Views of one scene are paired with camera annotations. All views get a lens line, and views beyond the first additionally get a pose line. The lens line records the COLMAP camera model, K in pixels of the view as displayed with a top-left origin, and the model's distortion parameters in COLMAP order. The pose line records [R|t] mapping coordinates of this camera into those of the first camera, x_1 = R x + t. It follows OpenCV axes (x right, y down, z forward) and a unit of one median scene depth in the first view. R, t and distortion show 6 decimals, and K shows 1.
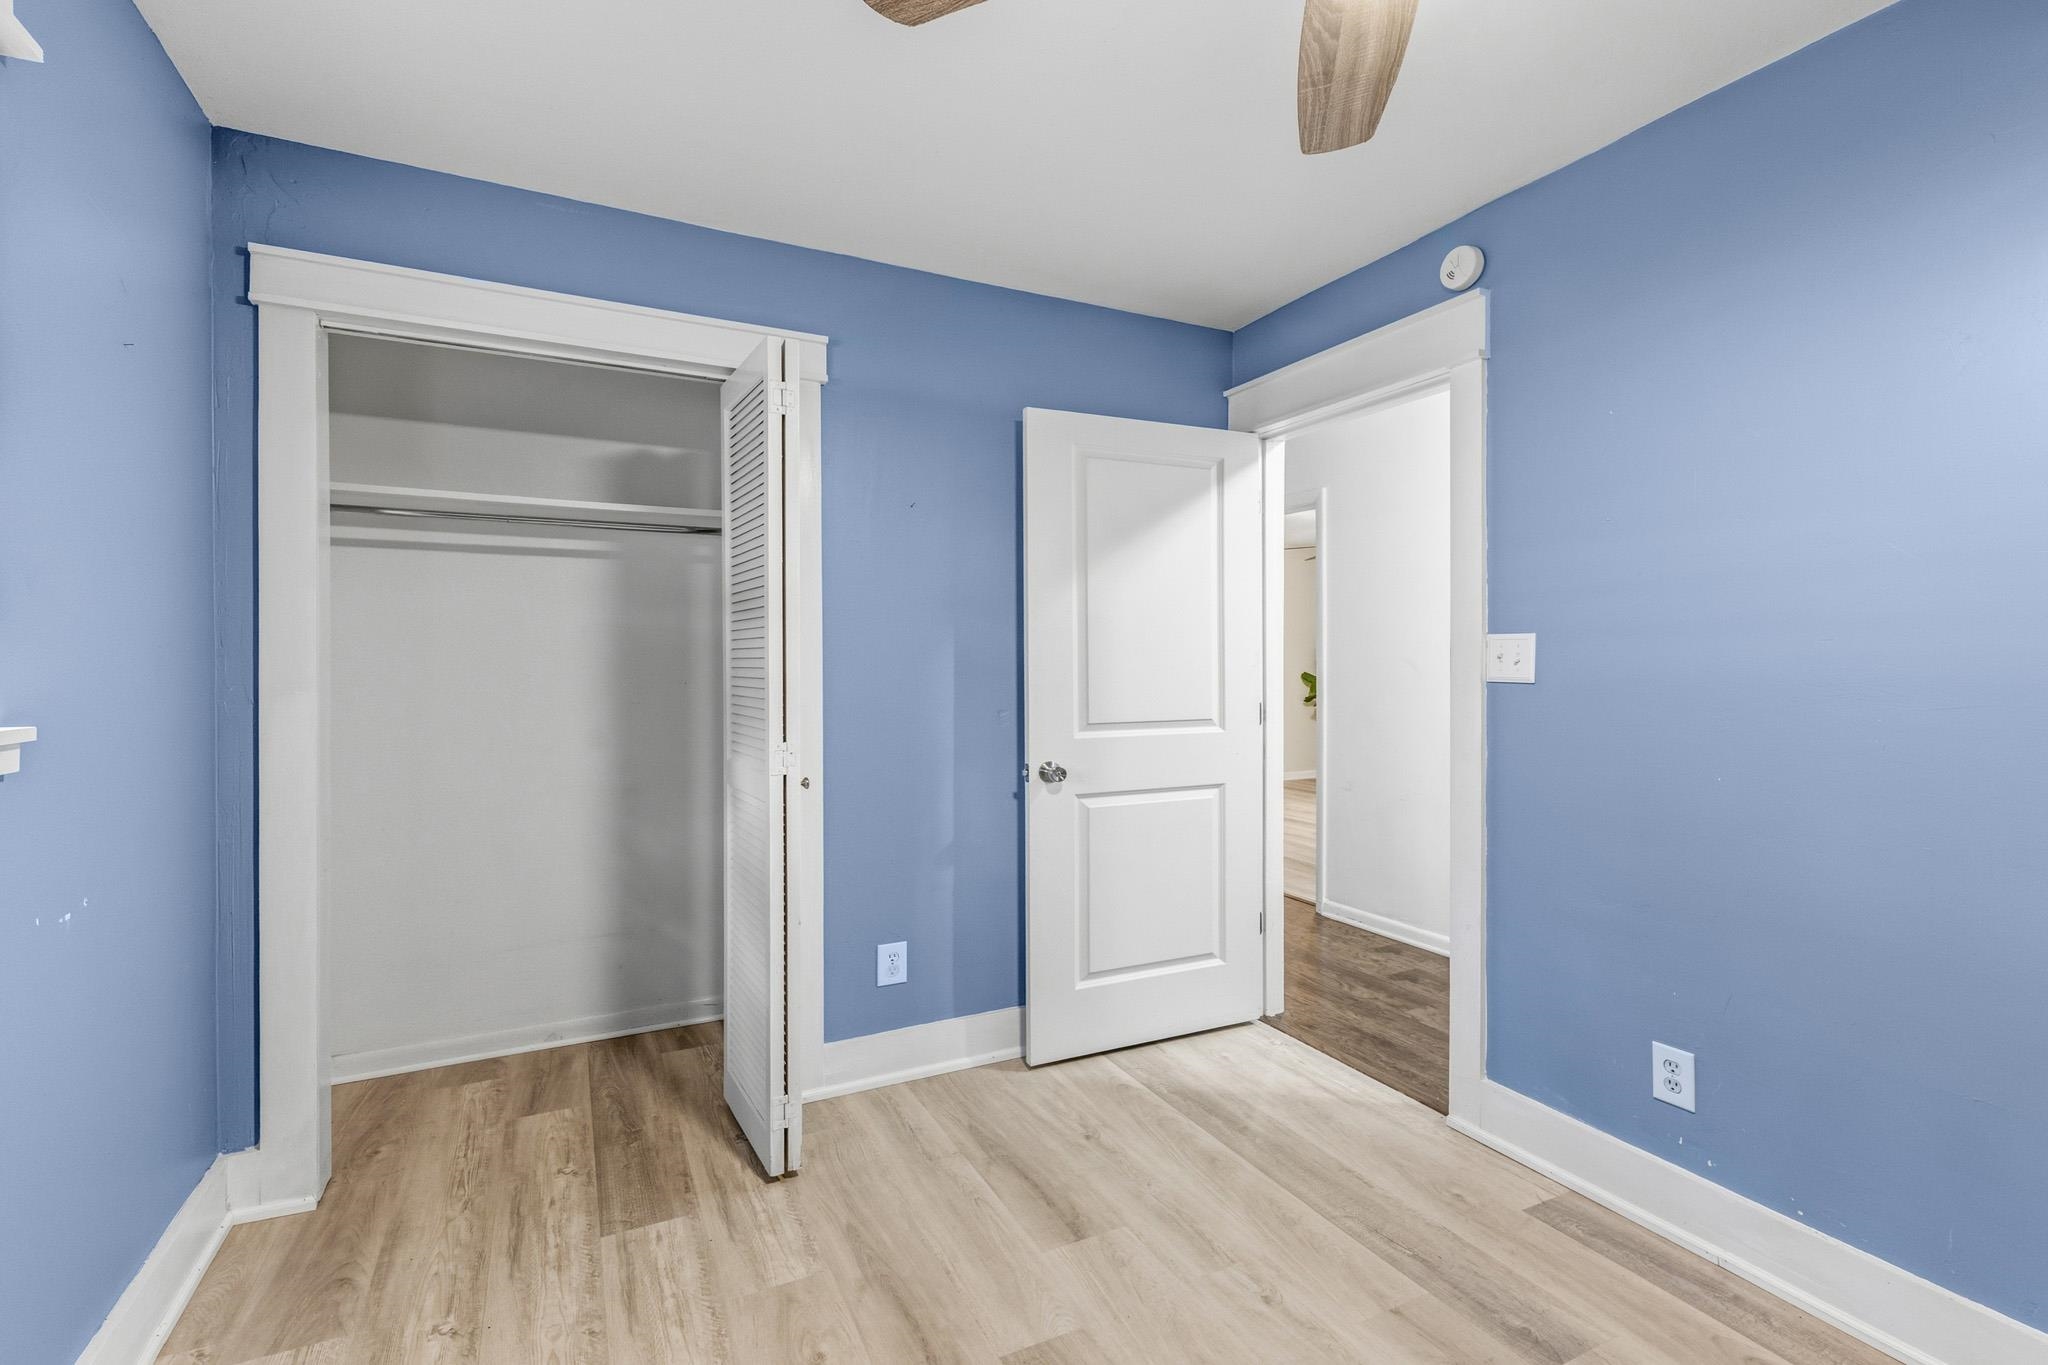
lens RADIAL K [[843.7, 0, 1025.6], [0, 843.7, 667.3], [0, 0, 1]] dist [0.002634, -0.000219]
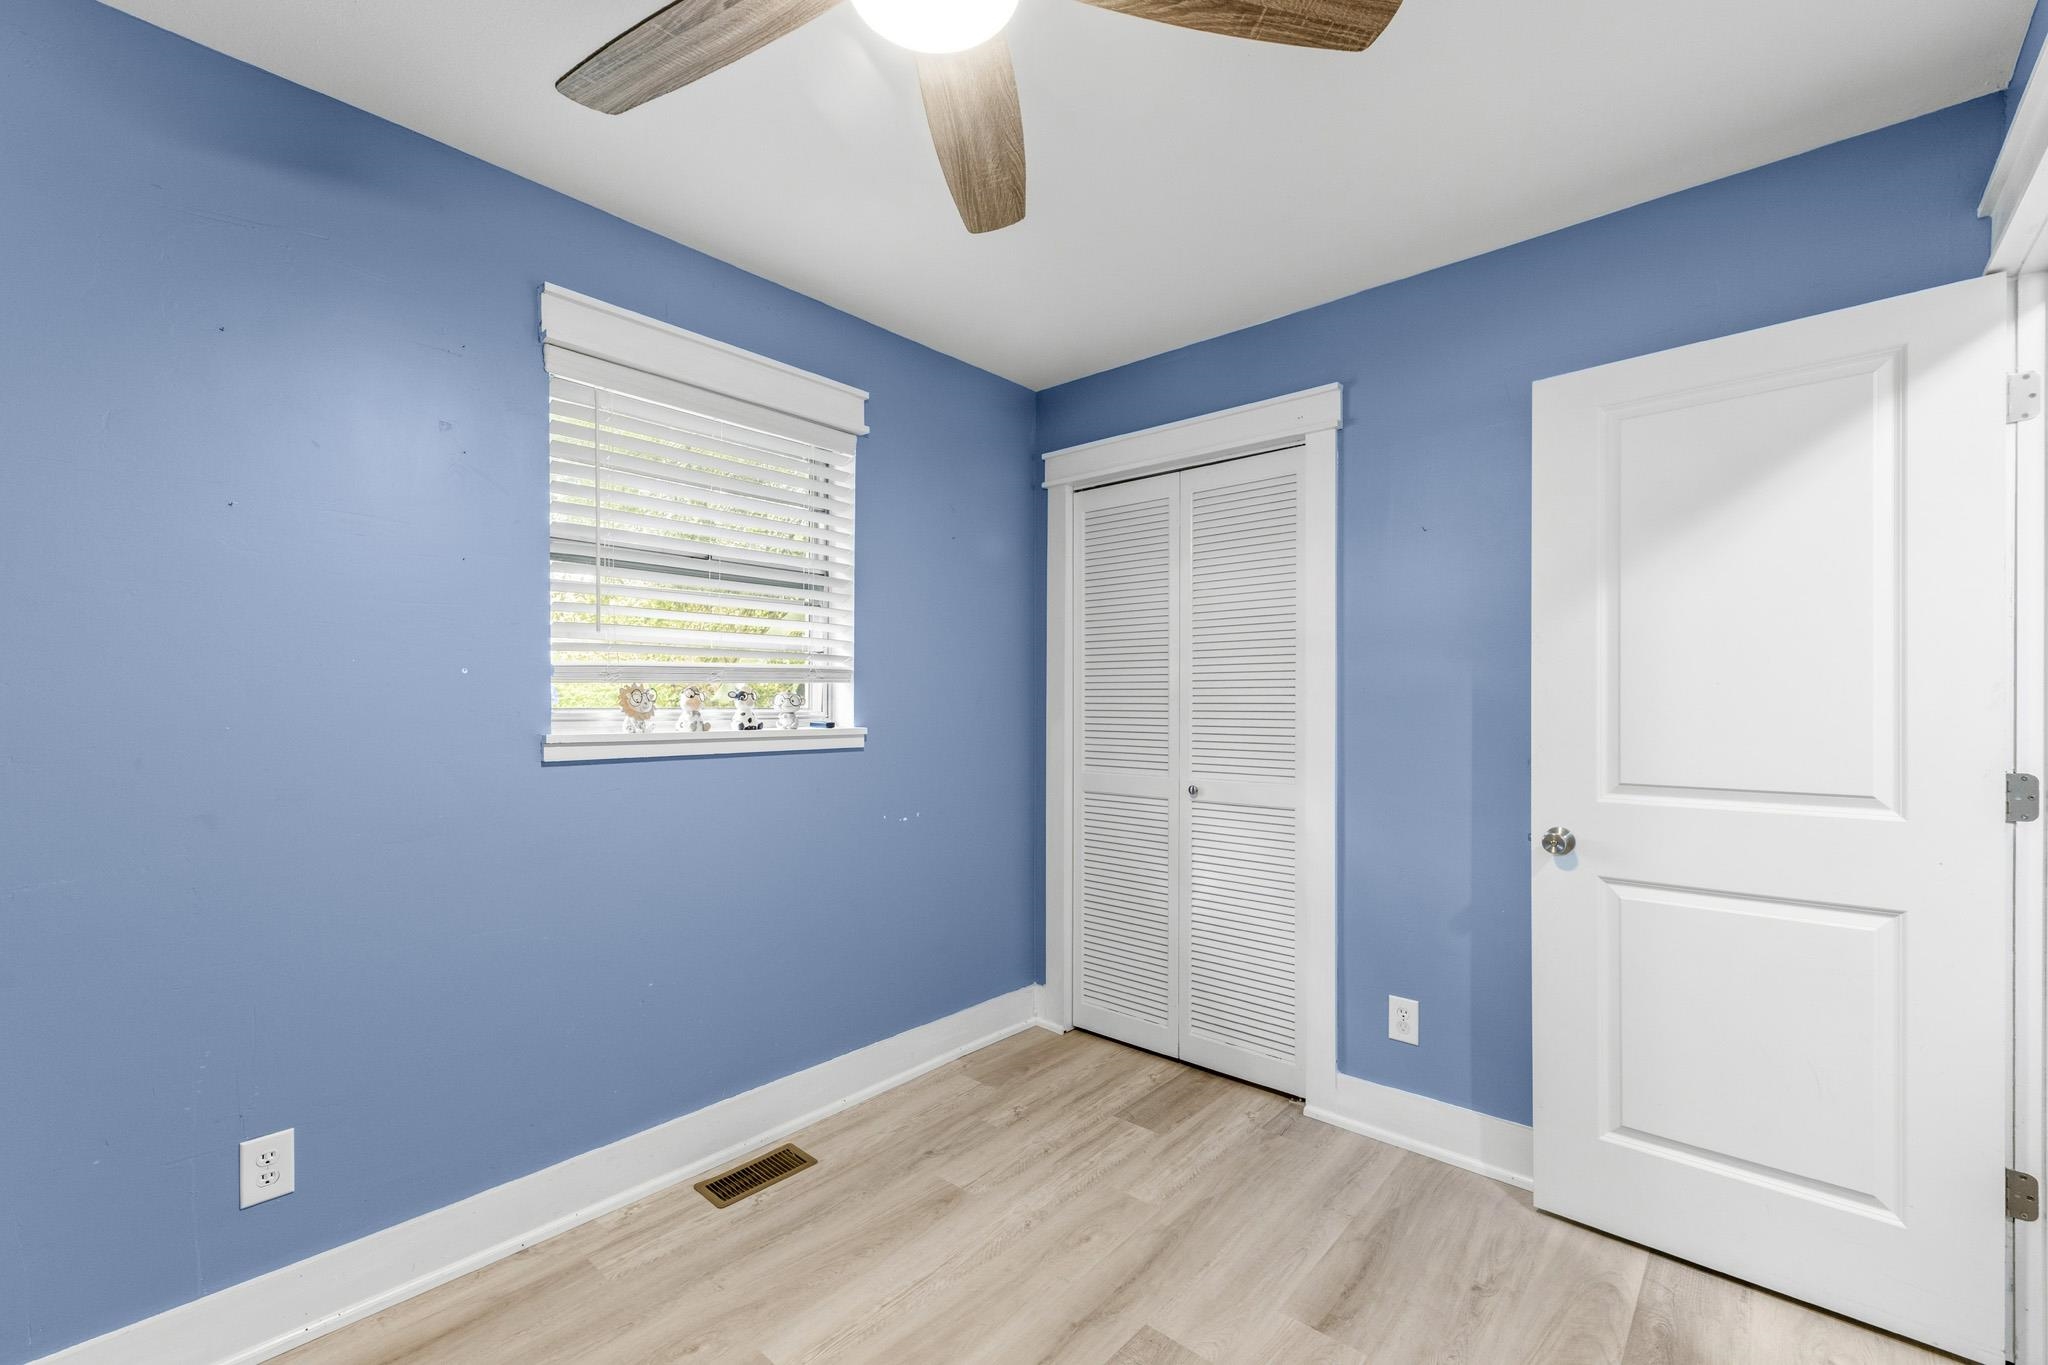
lens RADIAL K [[856.0, 0, 1031.9], [0, 856.0, 697.4], [0, 0, 1]] dist [0.000146, -0.000342]
pose [[0.405829, -0.000440, -0.913949, 0.557684], [-0.005697, 0.999979, -0.003011, -0.002642], [0.913931, 0.006429, 0.405818, 0.237733]]
